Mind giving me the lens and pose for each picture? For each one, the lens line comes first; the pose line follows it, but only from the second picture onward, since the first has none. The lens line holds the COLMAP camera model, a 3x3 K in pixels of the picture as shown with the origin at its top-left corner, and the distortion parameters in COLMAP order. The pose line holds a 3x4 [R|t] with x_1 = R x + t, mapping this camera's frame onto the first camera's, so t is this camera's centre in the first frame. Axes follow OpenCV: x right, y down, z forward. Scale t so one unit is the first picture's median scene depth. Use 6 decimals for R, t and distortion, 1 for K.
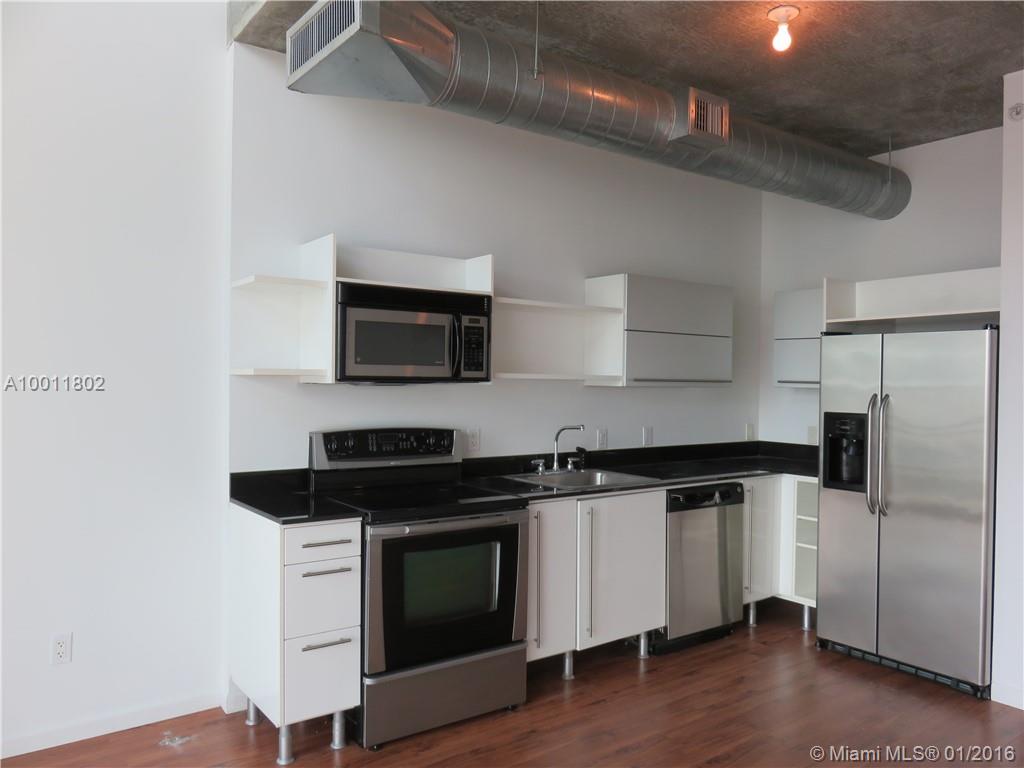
lens RADIAL K [[766.1, 0, 513.8], [0, 766.1, 387.6], [0, 0, 1]] dist [-0.013075, 0.003397]
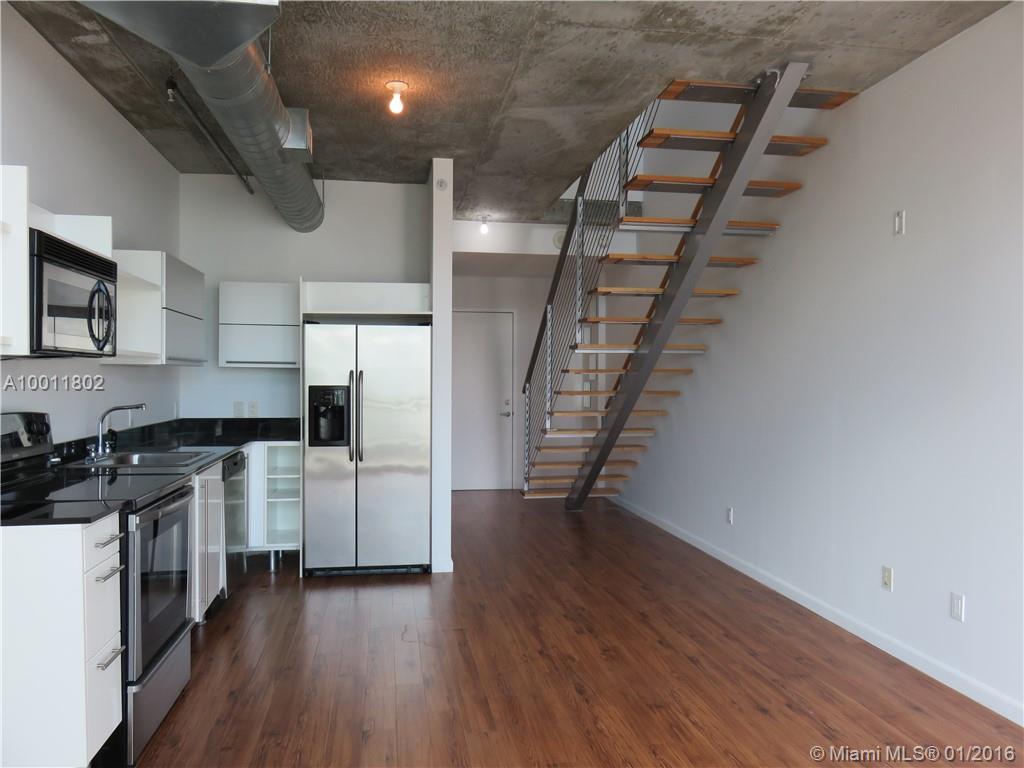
lens RADIAL K [[764.7, 0, 512.0], [0, 764.7, 384.0], [0, 0, 1]] dist [0.003107, 0.002398]
pose [[0.463161, -0.018549, 0.886080, -0.570332], [0.010180, 0.999826, 0.015609, 0.014052], [-0.886216, 0.001791, 0.463269, 0.143860]]
